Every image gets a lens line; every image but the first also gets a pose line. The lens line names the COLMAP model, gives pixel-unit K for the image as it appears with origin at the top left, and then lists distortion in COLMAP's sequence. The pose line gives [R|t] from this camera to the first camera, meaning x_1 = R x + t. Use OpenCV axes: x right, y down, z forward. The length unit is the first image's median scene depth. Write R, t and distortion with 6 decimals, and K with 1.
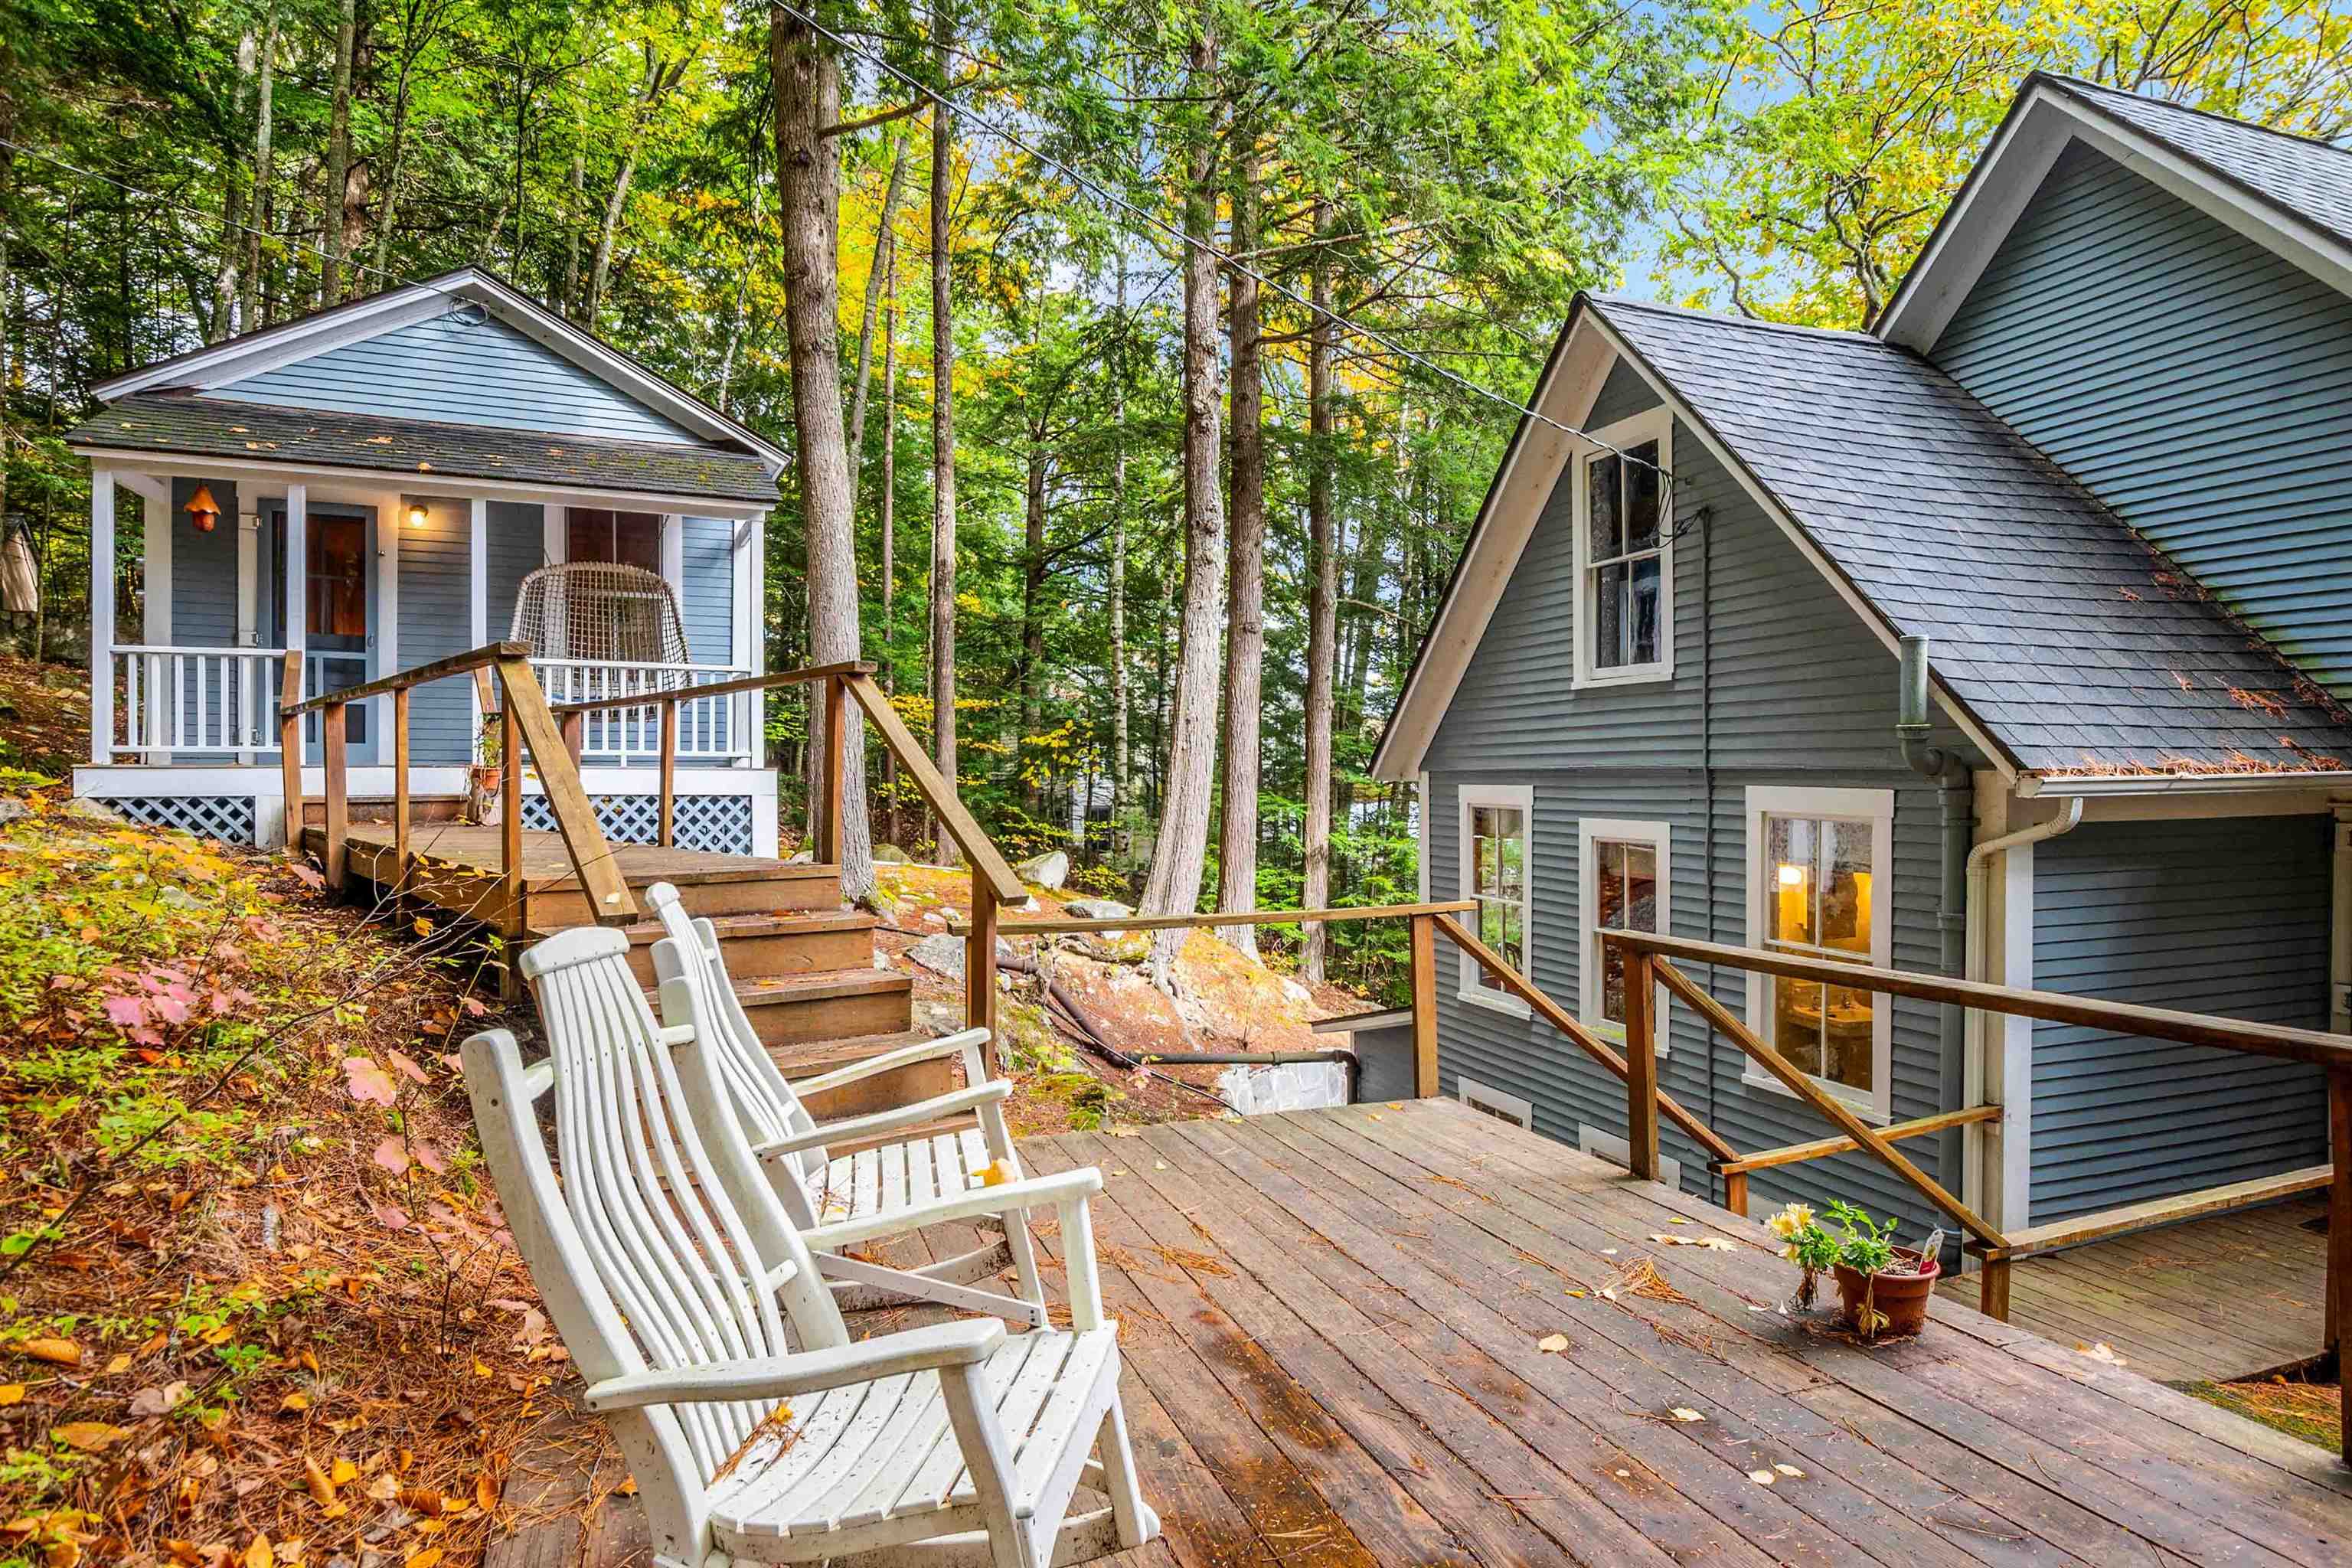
lens RADIAL K [[1357.1, 0, 1175.0], [0, 1357.1, 789.9], [0, 0, 1]] dist [-0.005494, 0.000342]
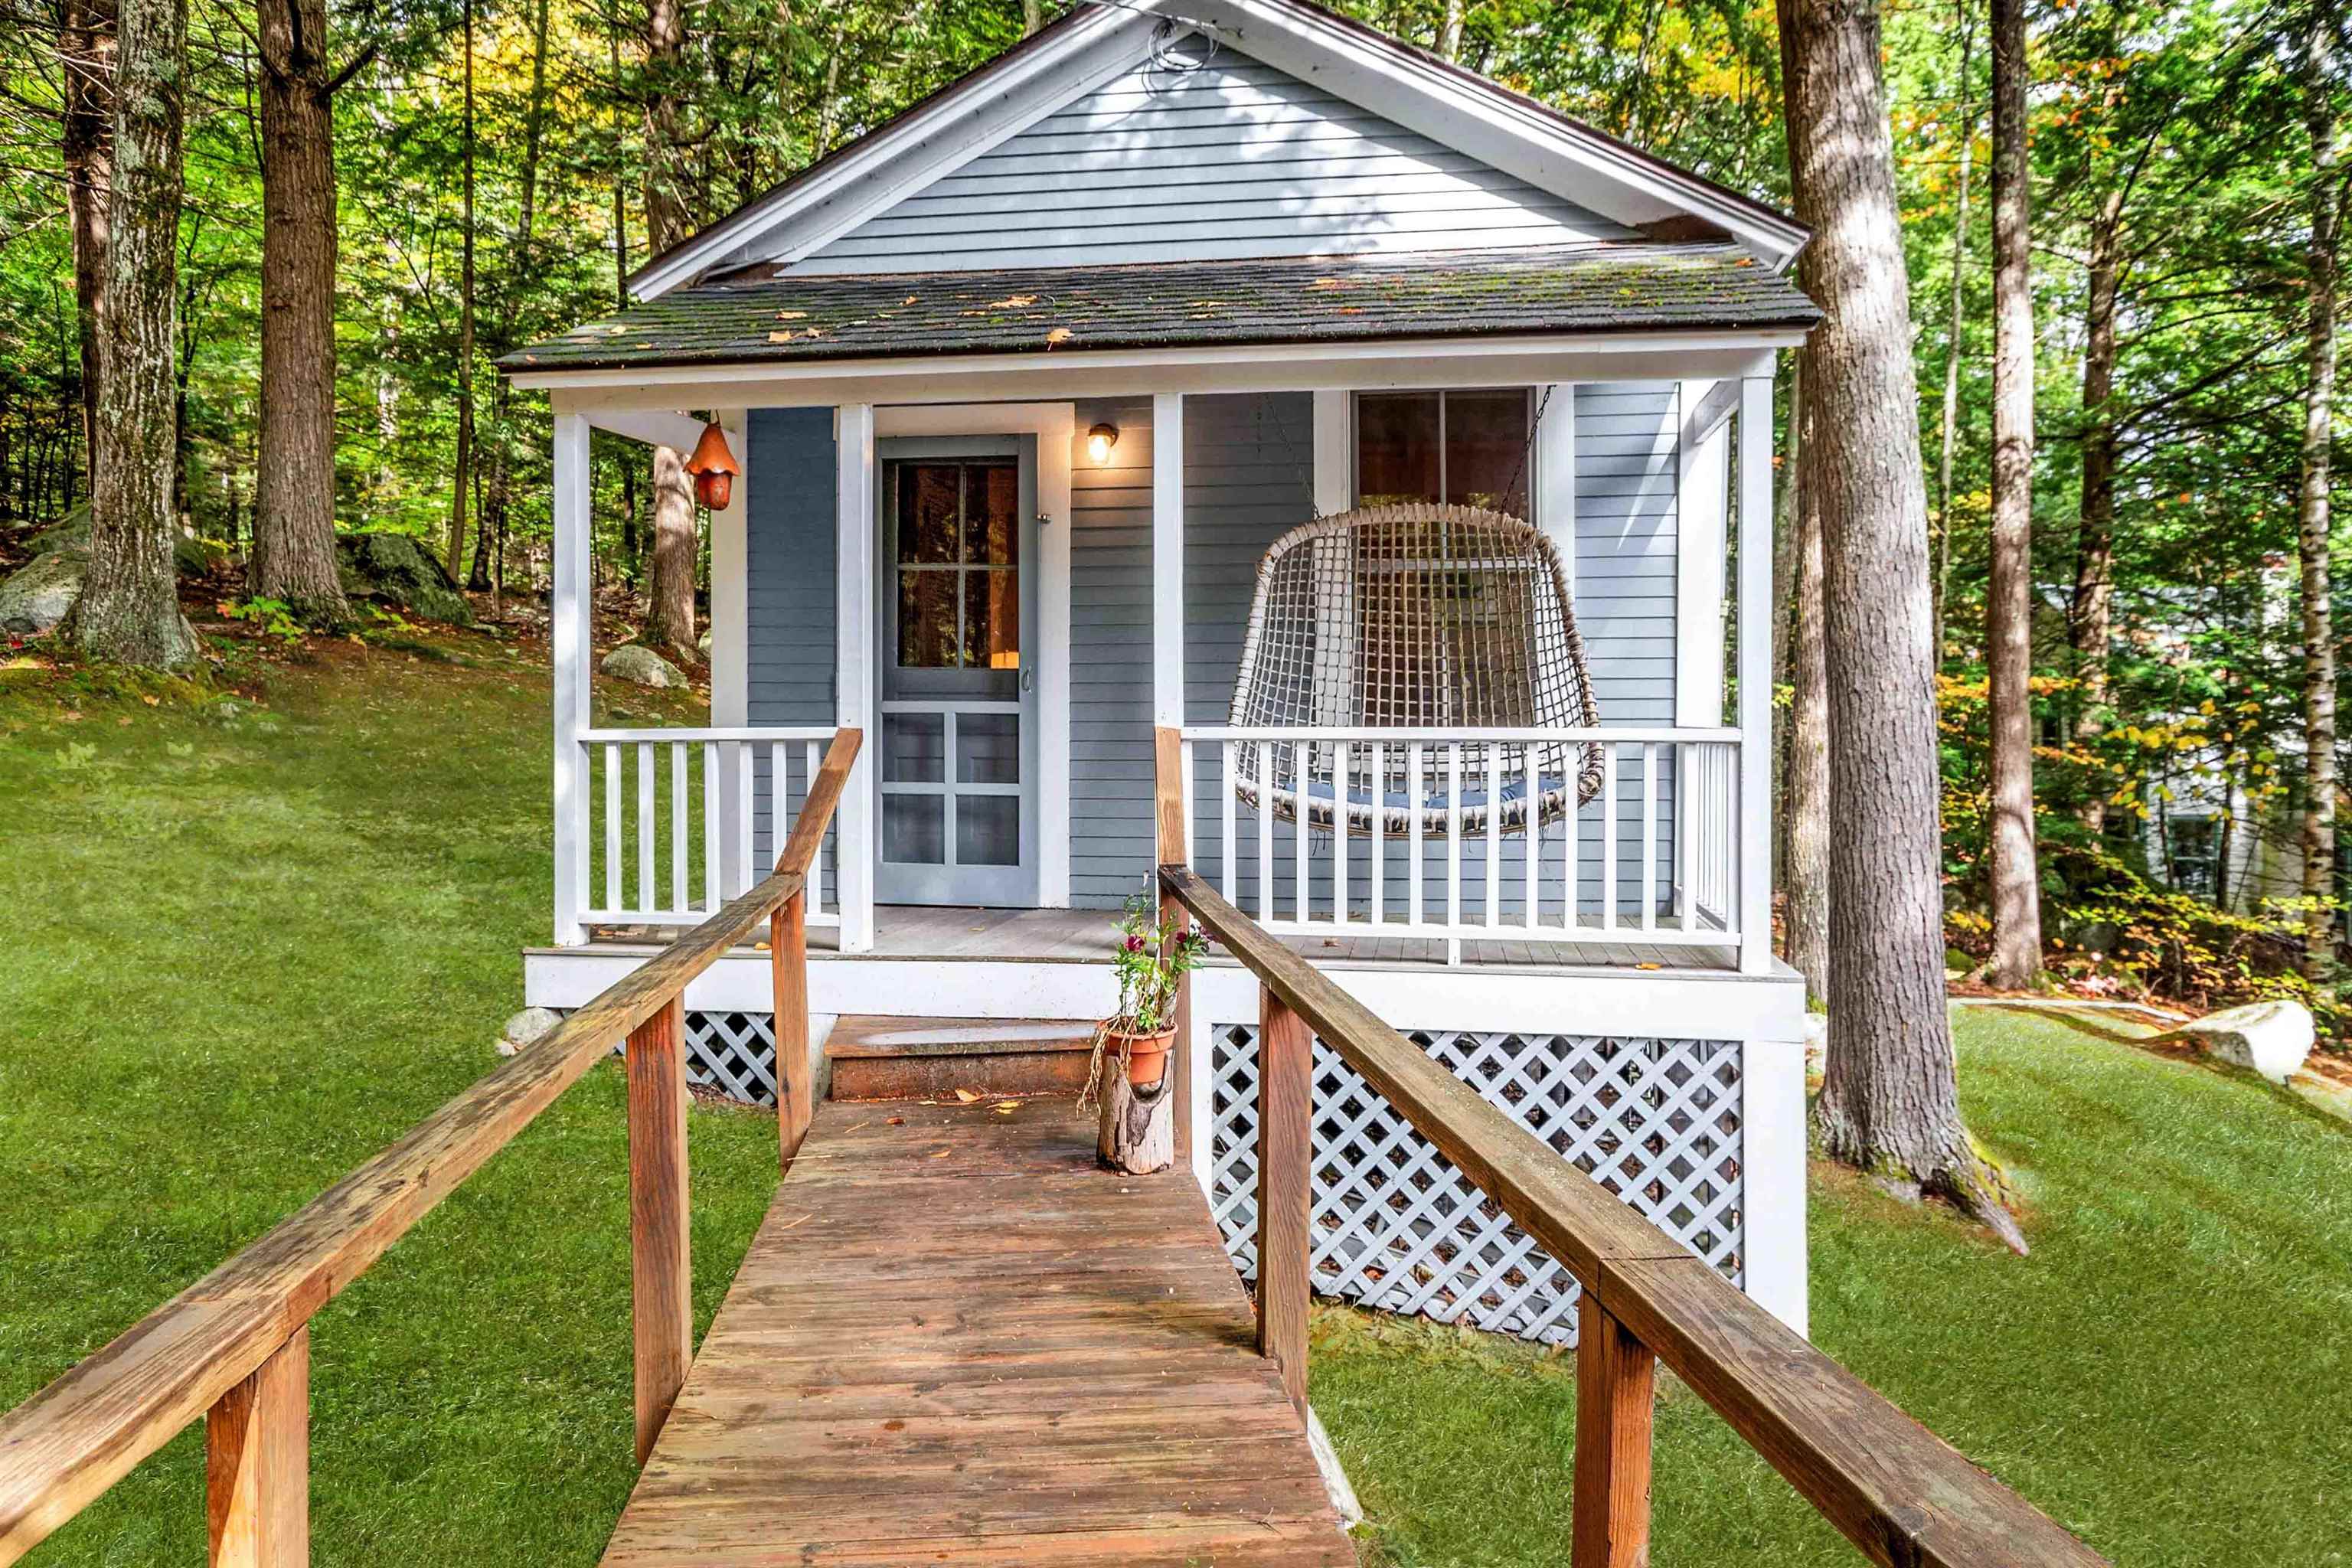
lens RADIAL K [[1688.6, 0, 1173.7], [0, 1688.6, 779.3], [0, 0, 1]] dist [-0.024983, -0.001806]
pose [[0.844440, 0.008539, -0.535582, -0.182702], [0.001538, 0.999830, 0.018366, -0.084947], [0.535648, -0.016333, 0.844284, 0.469684]]
